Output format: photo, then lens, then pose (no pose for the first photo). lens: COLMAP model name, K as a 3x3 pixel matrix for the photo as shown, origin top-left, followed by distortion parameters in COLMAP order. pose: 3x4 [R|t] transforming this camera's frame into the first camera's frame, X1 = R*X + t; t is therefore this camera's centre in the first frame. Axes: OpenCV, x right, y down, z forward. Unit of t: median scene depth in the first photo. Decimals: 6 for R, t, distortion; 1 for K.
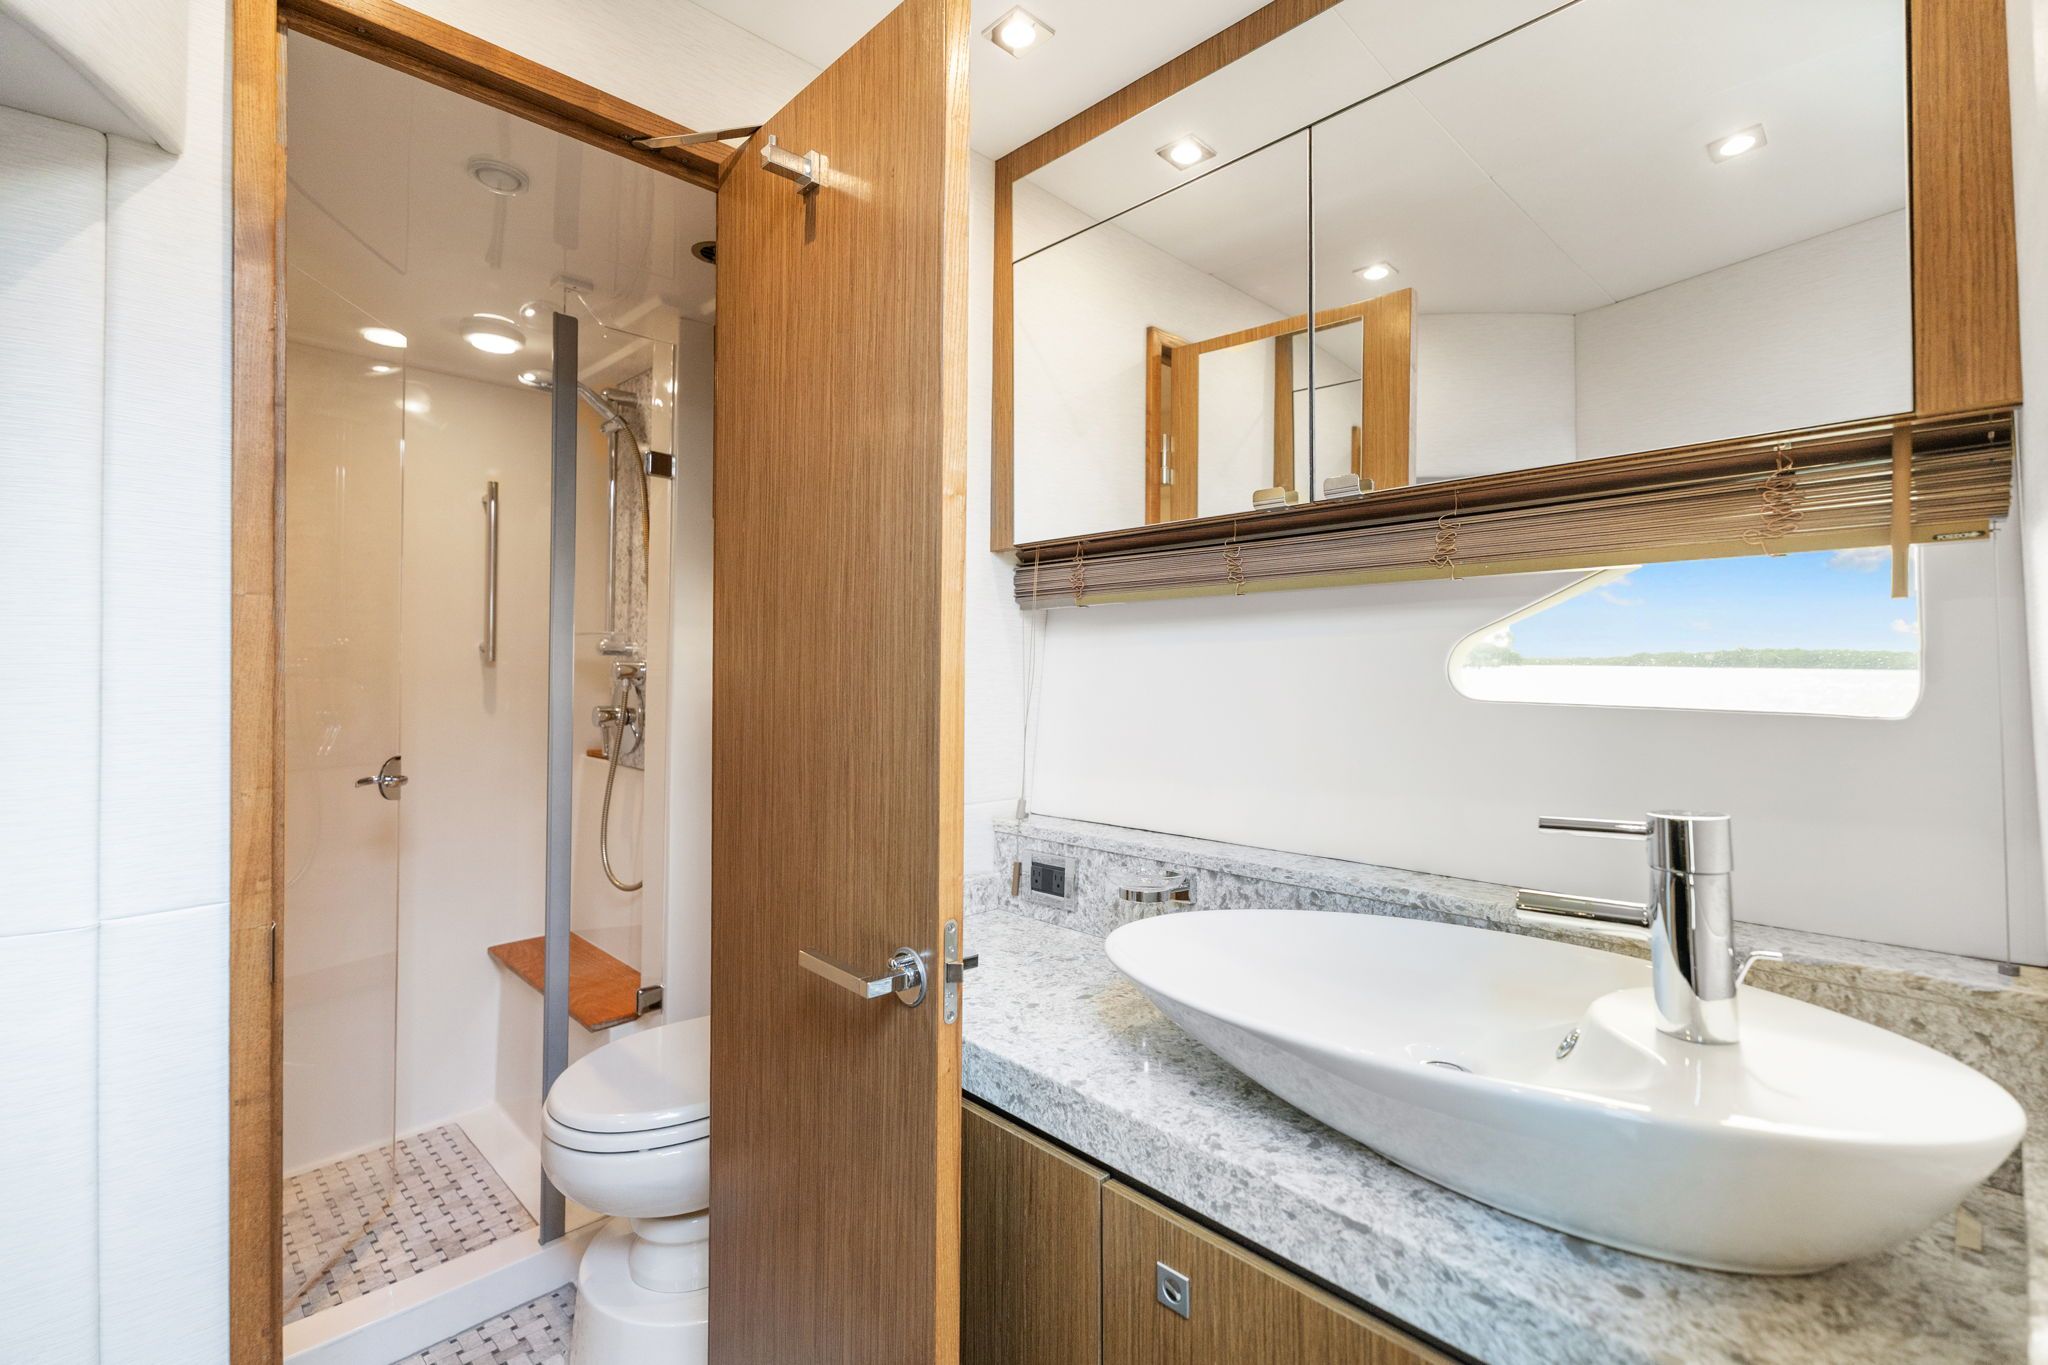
lens RADIAL K [[891.8, 0, 1028.1], [0, 891.8, 684.0], [0, 0, 1]] dist [0.001572, -0.001033]
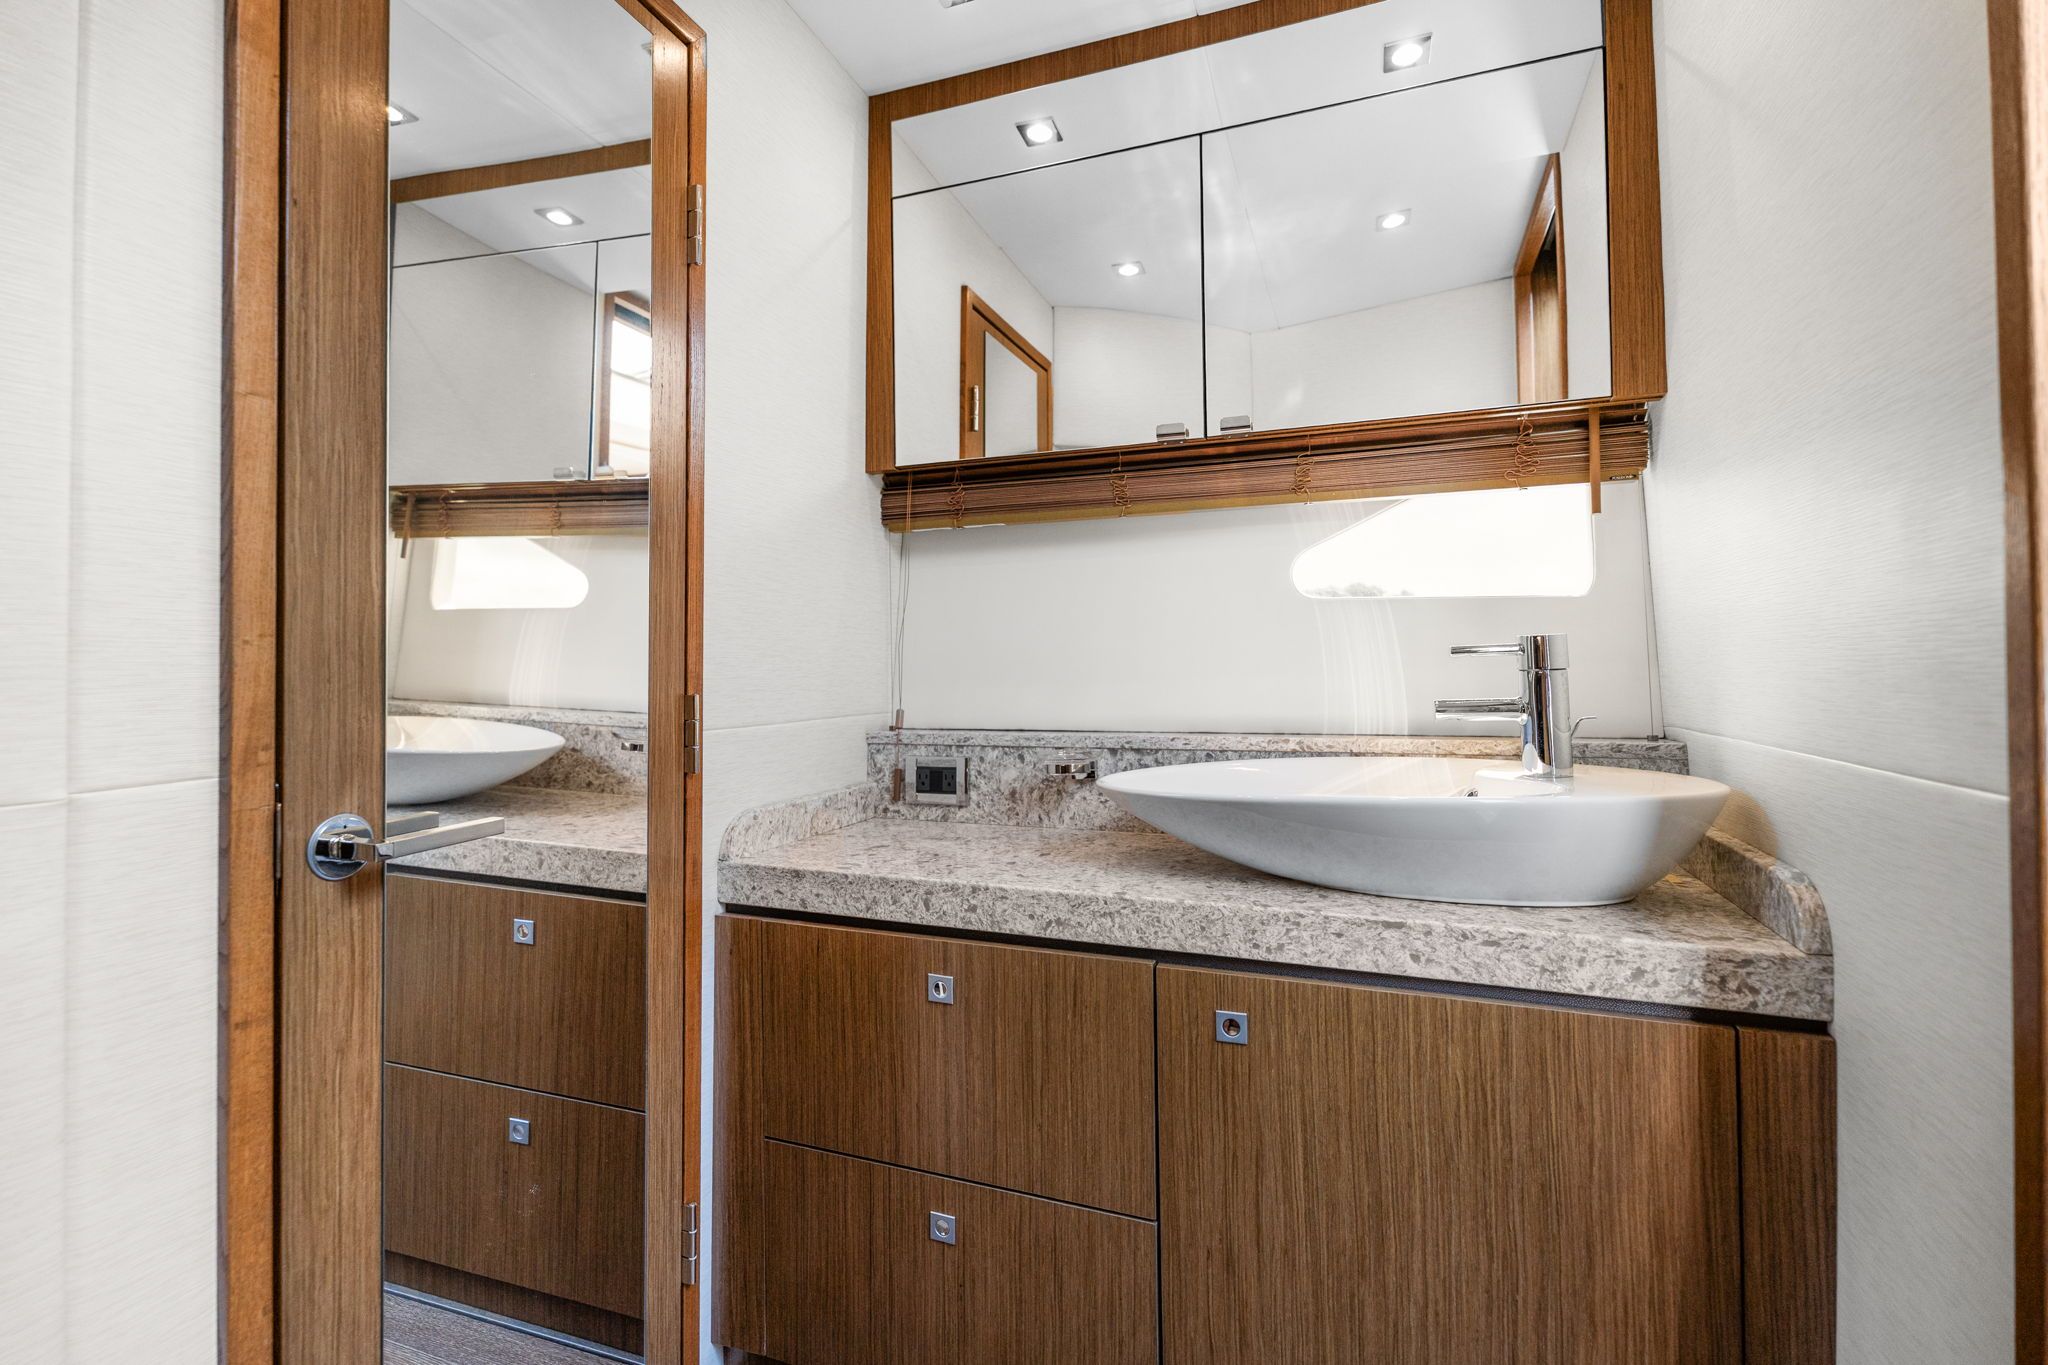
lens RADIAL K [[891.8, 0, 1020.4], [0, 891.8, 667.1], [0, 0, 1]] dist [0.001572, -0.001033]
pose [[0.910009, -0.008467, 0.414502, -0.530069], [0.012029, 0.999910, -0.005985, 0.147087], [-0.414414, 0.010432, 0.910029, -0.023177]]
